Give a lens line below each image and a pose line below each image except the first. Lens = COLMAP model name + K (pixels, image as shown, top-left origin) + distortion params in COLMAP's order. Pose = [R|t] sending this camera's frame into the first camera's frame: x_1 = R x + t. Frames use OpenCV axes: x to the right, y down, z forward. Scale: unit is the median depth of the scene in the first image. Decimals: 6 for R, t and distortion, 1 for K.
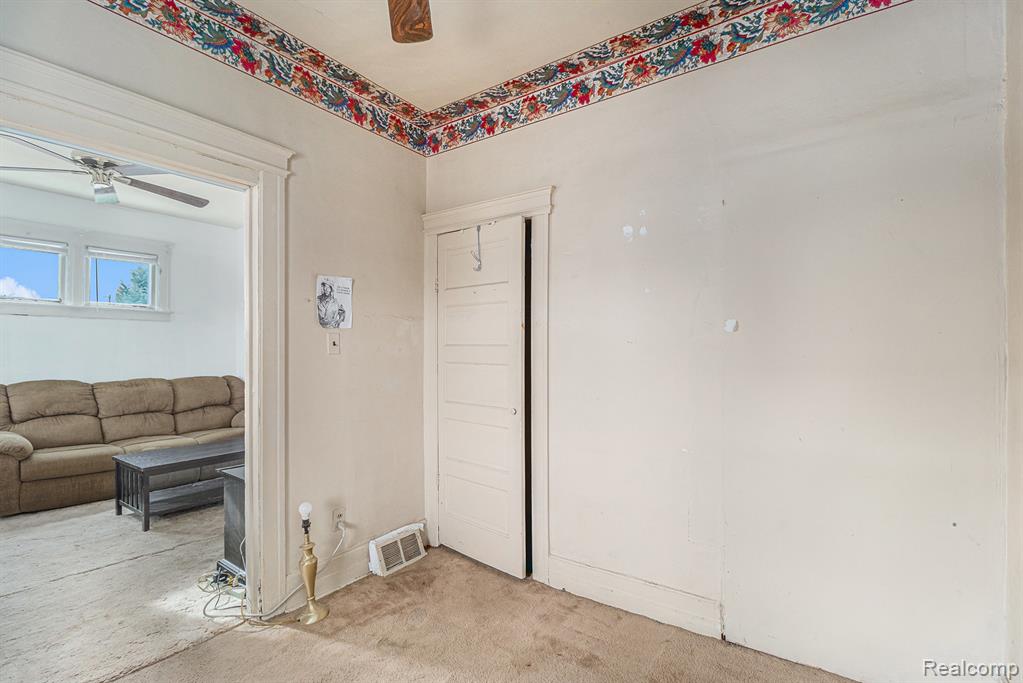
lens RADIAL K [[463.6, 0, 525.9], [0, 463.6, 343.8], [0, 0, 1]] dist [0.000513, -0.009006]
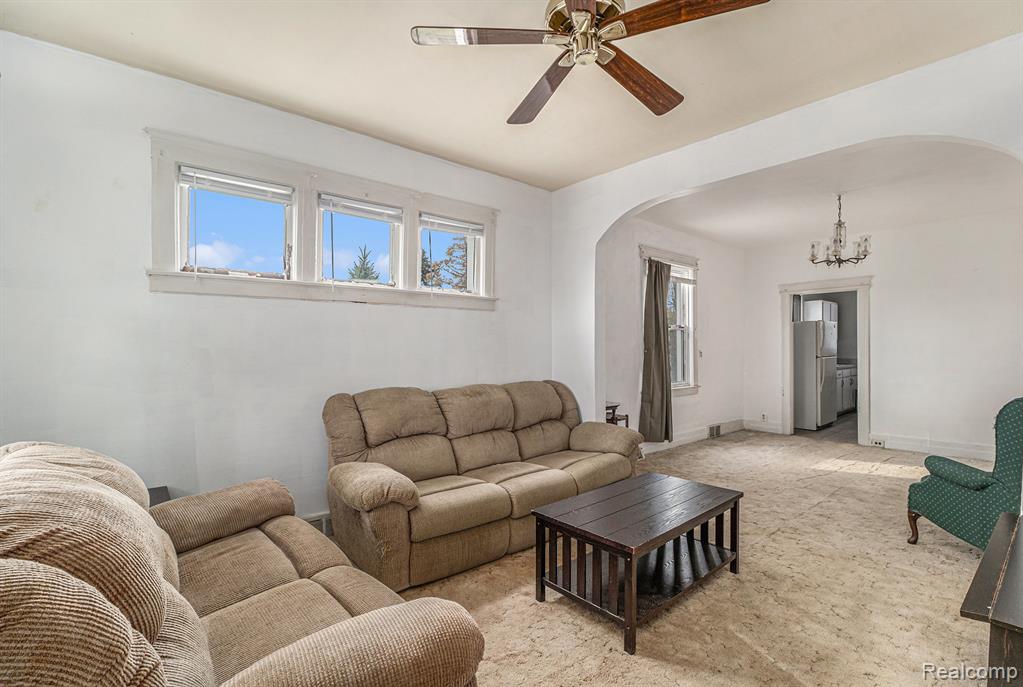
lens RADIAL K [[473.1, 0, 547.0], [0, 473.1, 342.0], [0, 0, 1]] dist [0.001753, 0.000104]
pose [[0.972345, -0.008305, -0.233402, -0.589403], [0.008768, 0.999961, 0.000950, 0.005239], [0.233385, -0.002970, 0.972380, 0.290515]]
